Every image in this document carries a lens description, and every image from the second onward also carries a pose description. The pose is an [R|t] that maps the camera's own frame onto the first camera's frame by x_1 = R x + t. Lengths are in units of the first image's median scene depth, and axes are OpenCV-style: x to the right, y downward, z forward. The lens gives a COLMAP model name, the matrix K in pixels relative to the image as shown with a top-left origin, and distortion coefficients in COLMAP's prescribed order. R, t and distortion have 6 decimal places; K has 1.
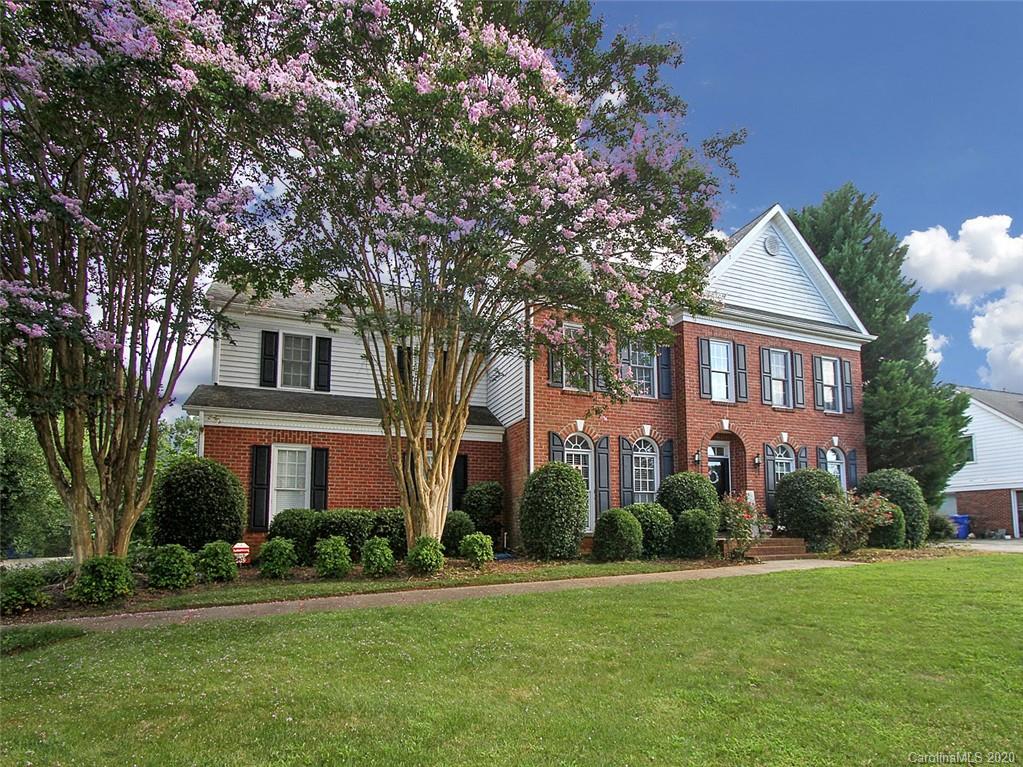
lens RADIAL K [[532.9, 0, 517.2], [0, 532.9, 392.3], [0, 0, 1]] dist [-0.020844, 0.002548]
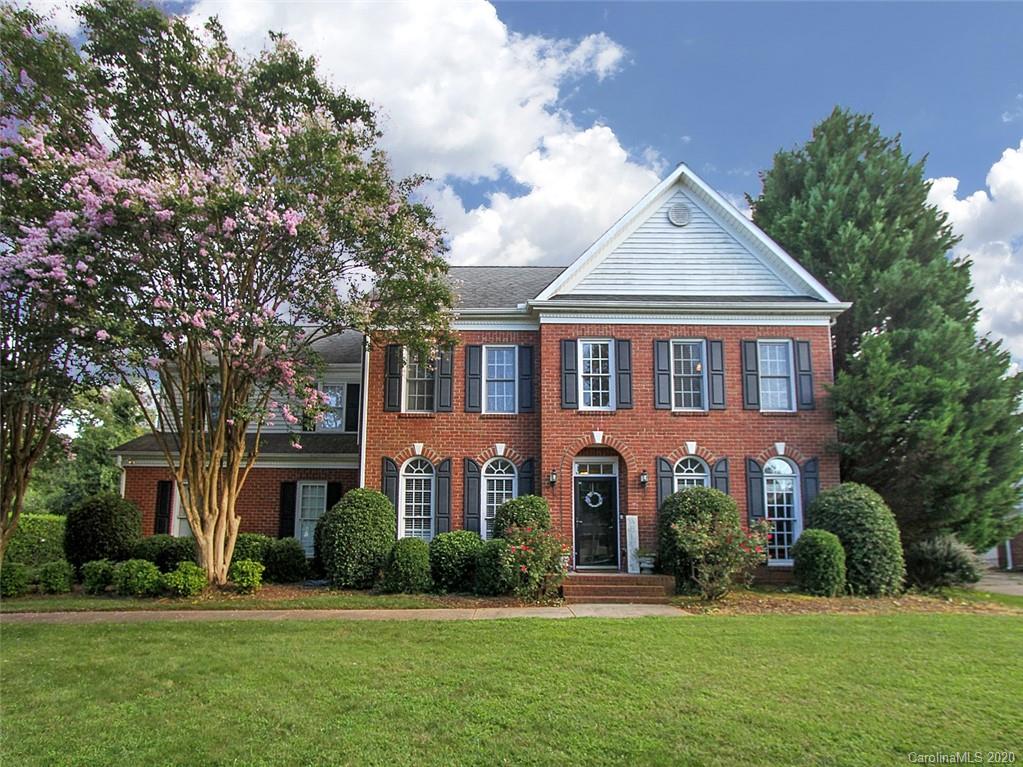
lens RADIAL K [[497.7, 0, 511.8], [0, 497.7, 417.3], [0, 0, 1]] dist [-0.013936, 0.000565]
pose [[0.923799, -0.084571, -0.373420, 0.563018], [0.078247, 0.996417, -0.032090, 0.043787], [0.374796, 0.000426, 0.927107, 0.216790]]
